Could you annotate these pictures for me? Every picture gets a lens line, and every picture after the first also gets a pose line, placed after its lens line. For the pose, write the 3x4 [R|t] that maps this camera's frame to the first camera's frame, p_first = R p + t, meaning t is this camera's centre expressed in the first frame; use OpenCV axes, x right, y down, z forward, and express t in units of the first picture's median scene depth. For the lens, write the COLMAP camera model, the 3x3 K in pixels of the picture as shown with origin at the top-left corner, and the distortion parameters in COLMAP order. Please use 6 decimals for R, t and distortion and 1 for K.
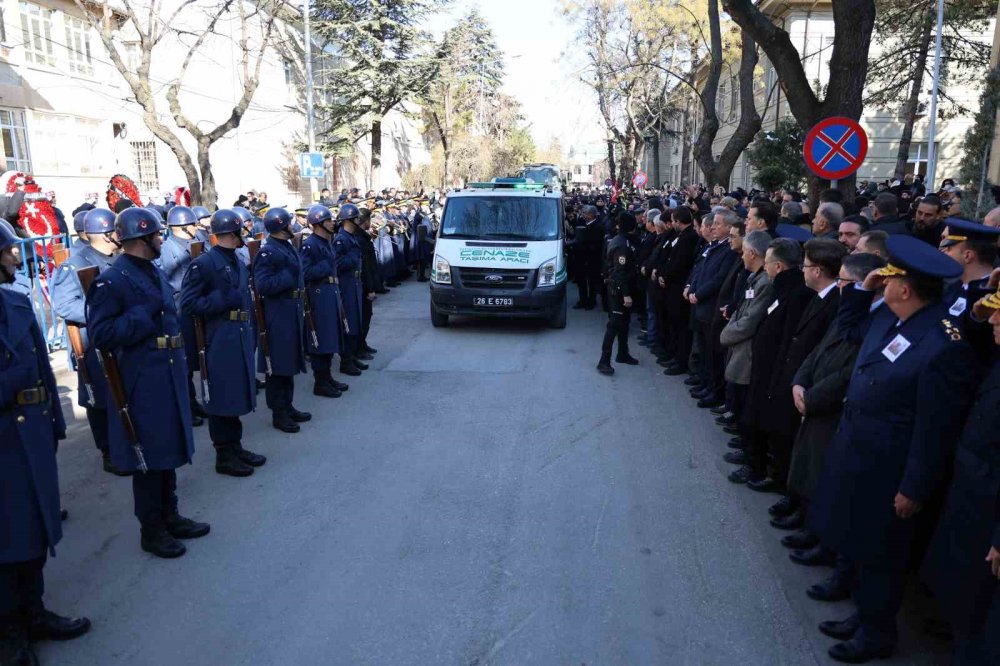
lens RADIAL K [[701.7, 0, 489.2], [0, 701.7, 334.9], [0, 0, 1]] dist [-0.098493, 0.071340]
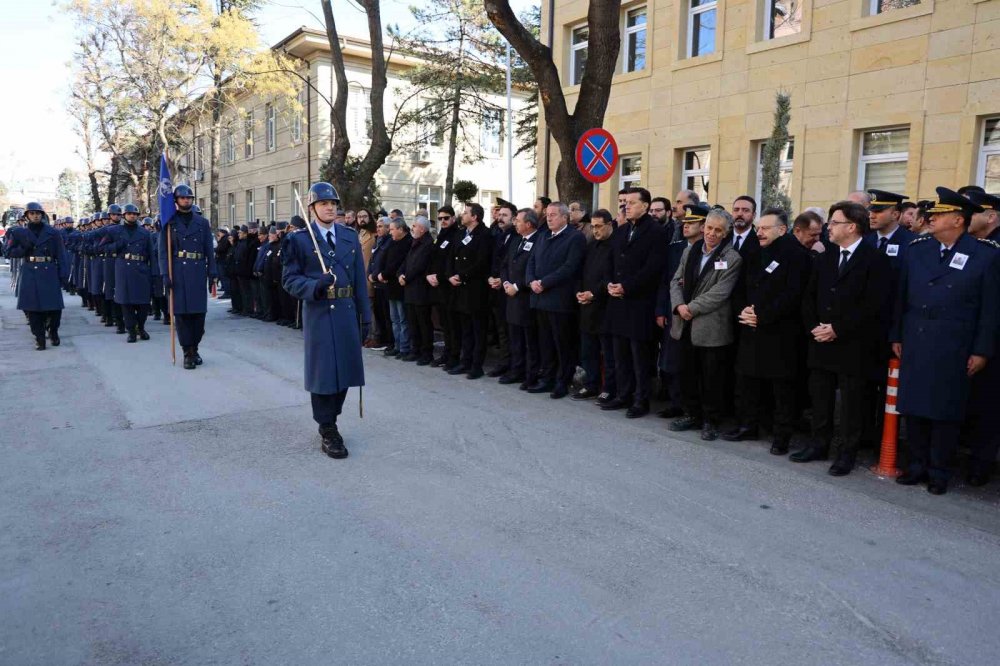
lens RADIAL K [[701.7, 0, 489.2], [0, 701.7, 334.9], [0, 0, 1]] dist [-0.098493, 0.071340]
pose [[0.714051, -0.077608, 0.695778, -0.504349], [0.128308, 0.991510, -0.021084, 0.026136], [-0.688235, 0.104329, 0.717947, 0.373991]]
